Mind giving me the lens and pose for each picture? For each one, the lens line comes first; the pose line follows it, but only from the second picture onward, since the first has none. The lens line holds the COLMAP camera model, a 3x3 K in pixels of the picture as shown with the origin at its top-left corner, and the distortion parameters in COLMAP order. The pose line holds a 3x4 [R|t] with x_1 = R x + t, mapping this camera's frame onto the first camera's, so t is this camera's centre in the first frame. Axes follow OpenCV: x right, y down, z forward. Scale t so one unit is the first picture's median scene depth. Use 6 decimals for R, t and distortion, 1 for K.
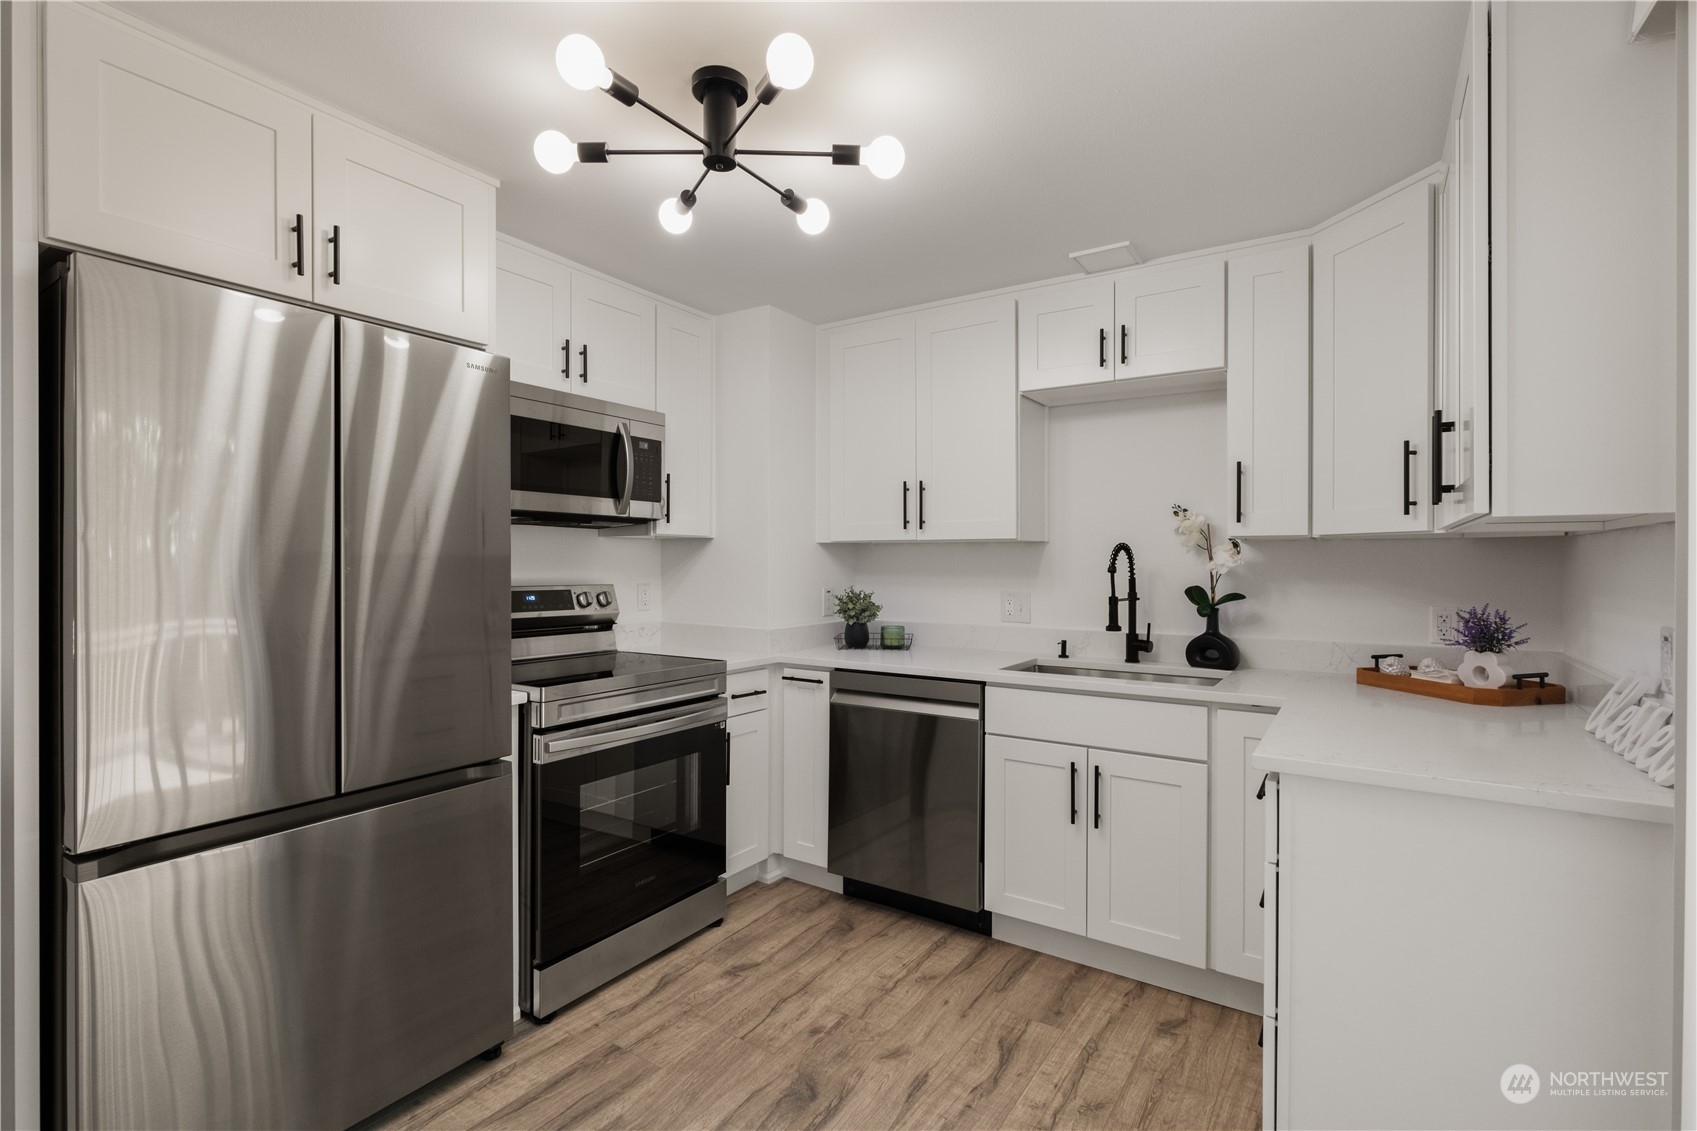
lens RADIAL K [[783.8, 0, 844.9], [0, 783.8, 563.1], [0, 0, 1]] dist [-0.002053, -0.000485]
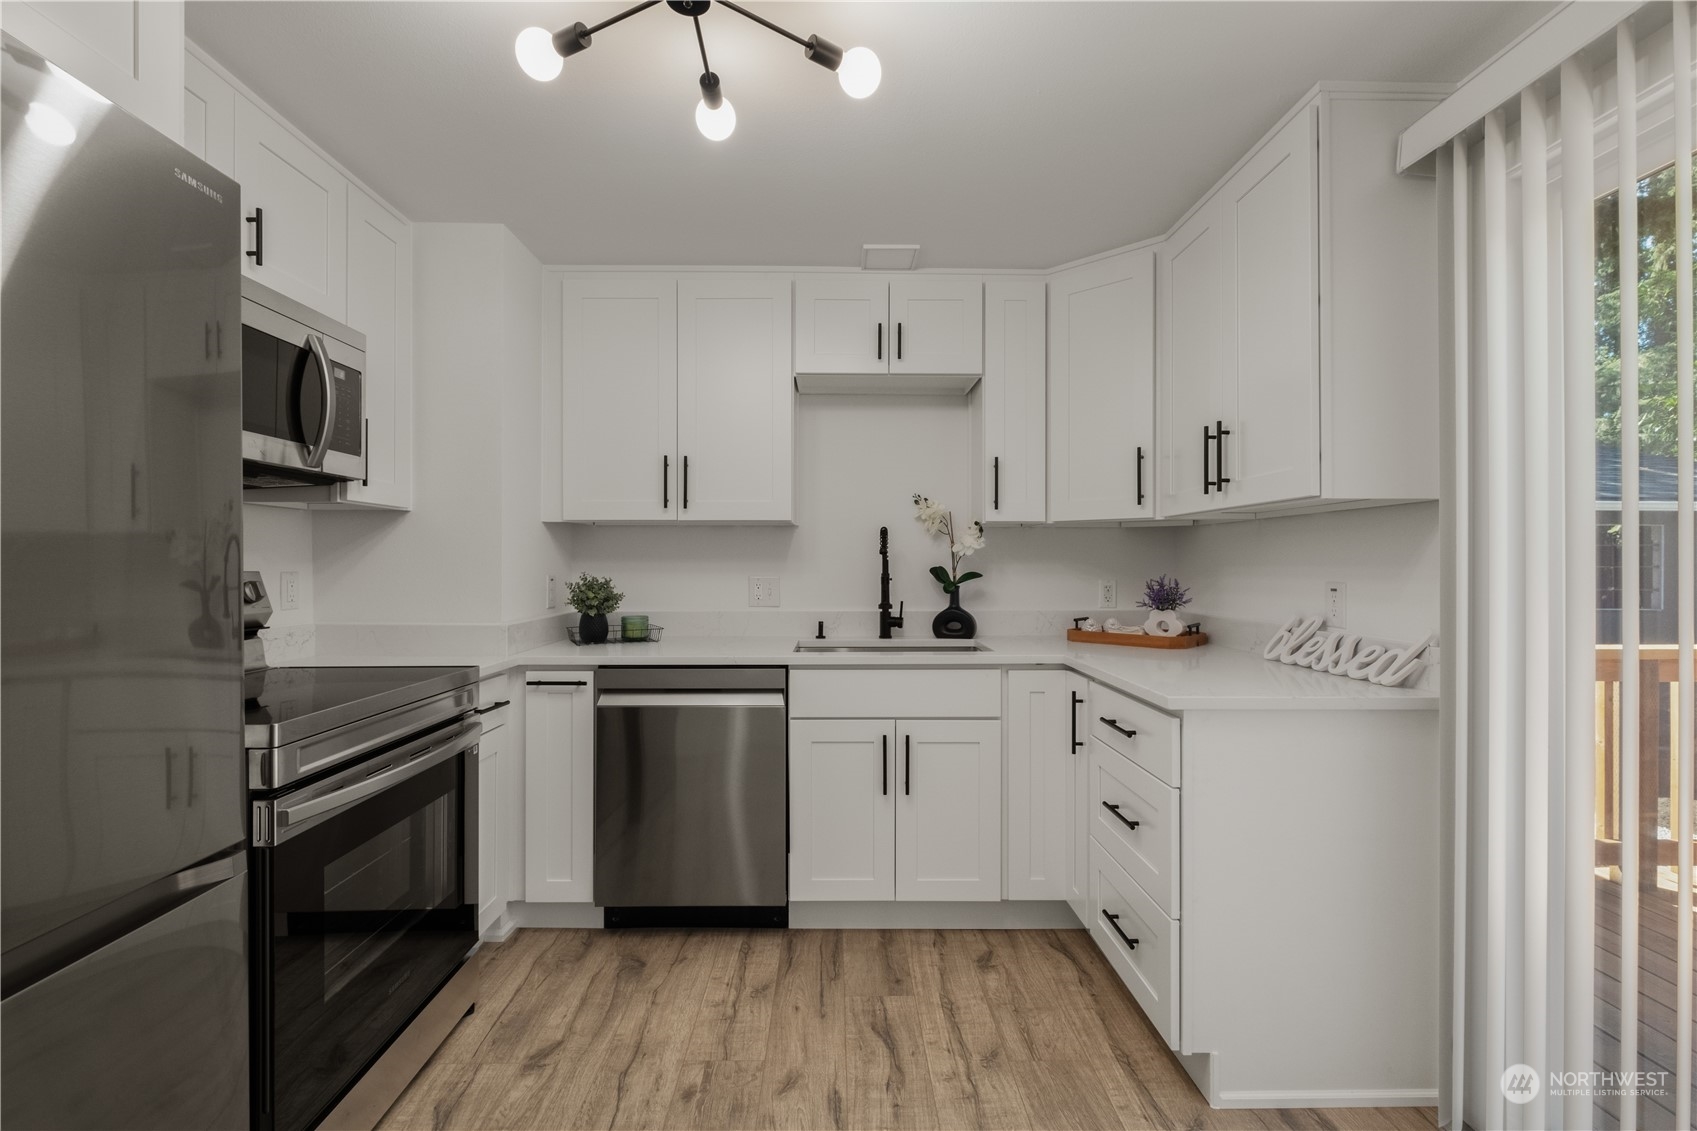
lens RADIAL K [[742.3, 0, 840.7], [0, 742.3, 560.2], [0, 0, 1]] dist [-0.003011, -0.001002]
pose [[0.826111, 0.000527, 0.563508, -0.284743], [0.001885, 0.999991, -0.003700, 0.024855], [-0.563505, 0.004119, 0.826102, 0.206033]]
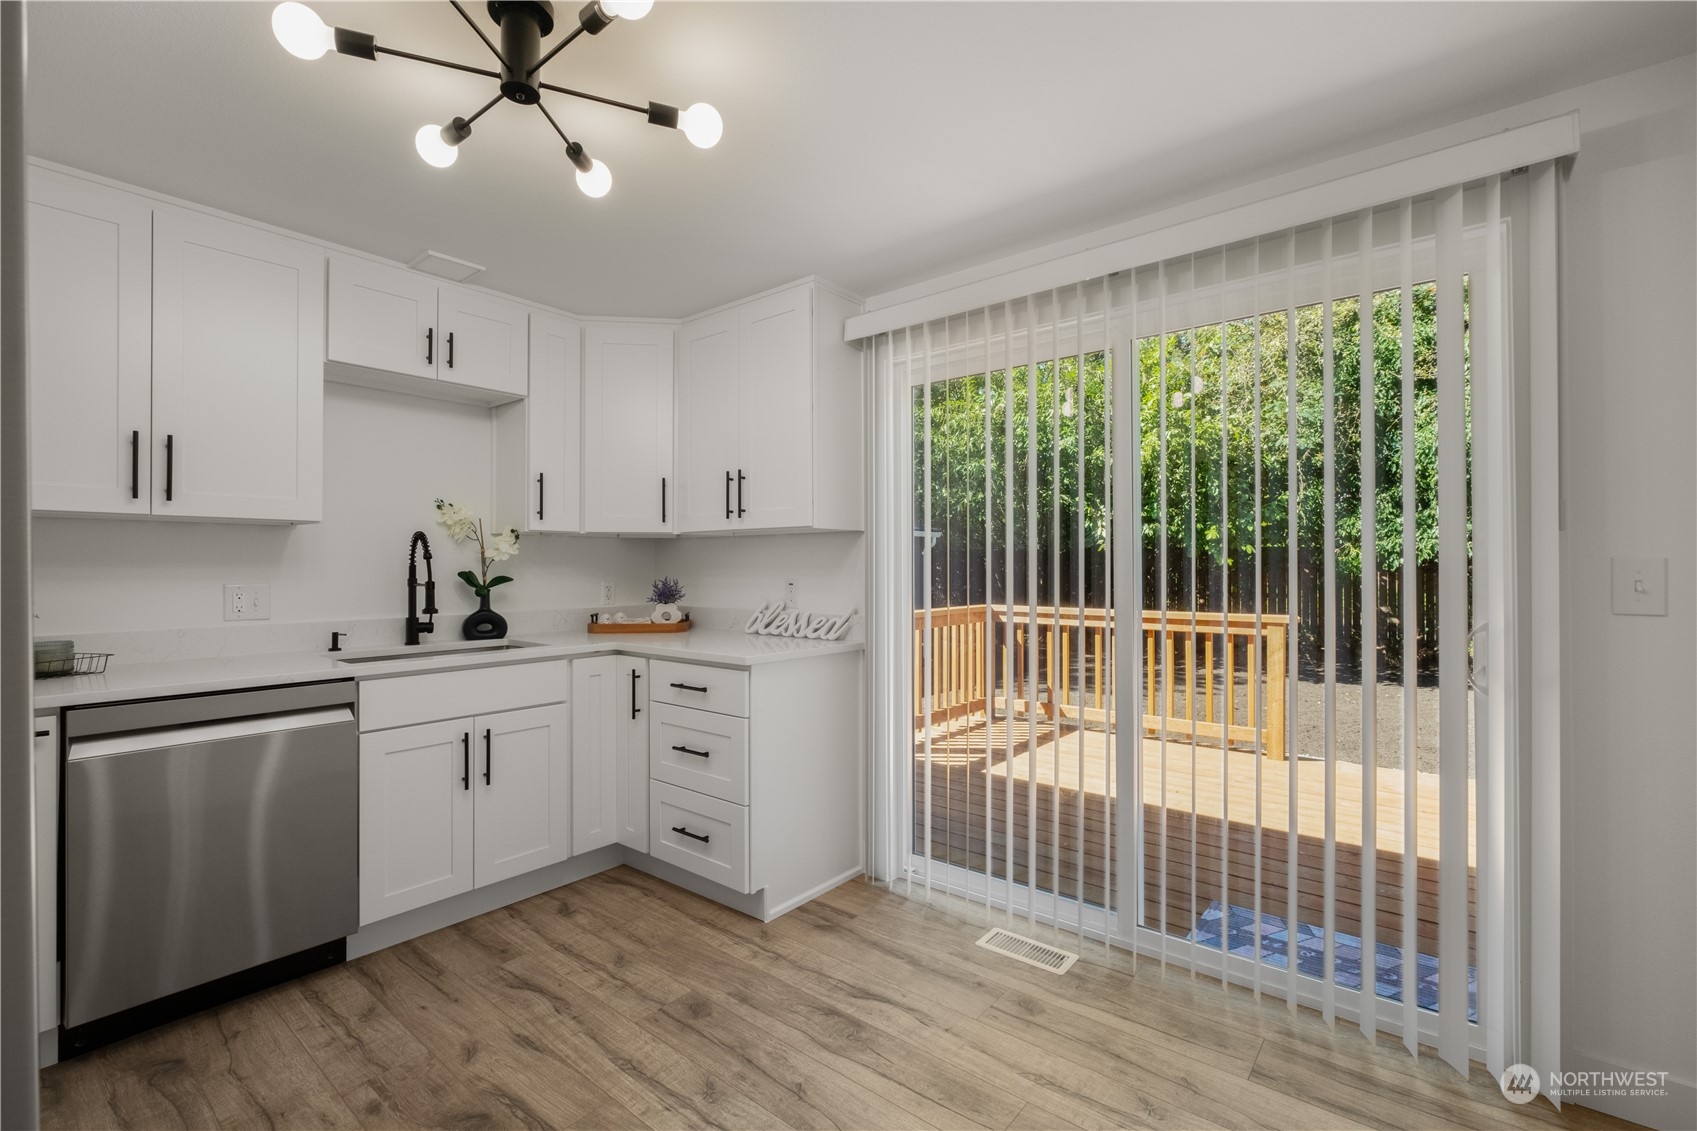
lens RADIAL K [[745.0, 0, 846.6], [0, 745.0, 563.0], [0, 0, 1]] dist [-0.001699, 0.000528]
pose [[0.098585, 0.002120, 0.995126, -0.626326], [0.002820, 0.999993, -0.002410, 0.022305], [-0.995125, 0.003044, 0.098578, 0.347881]]
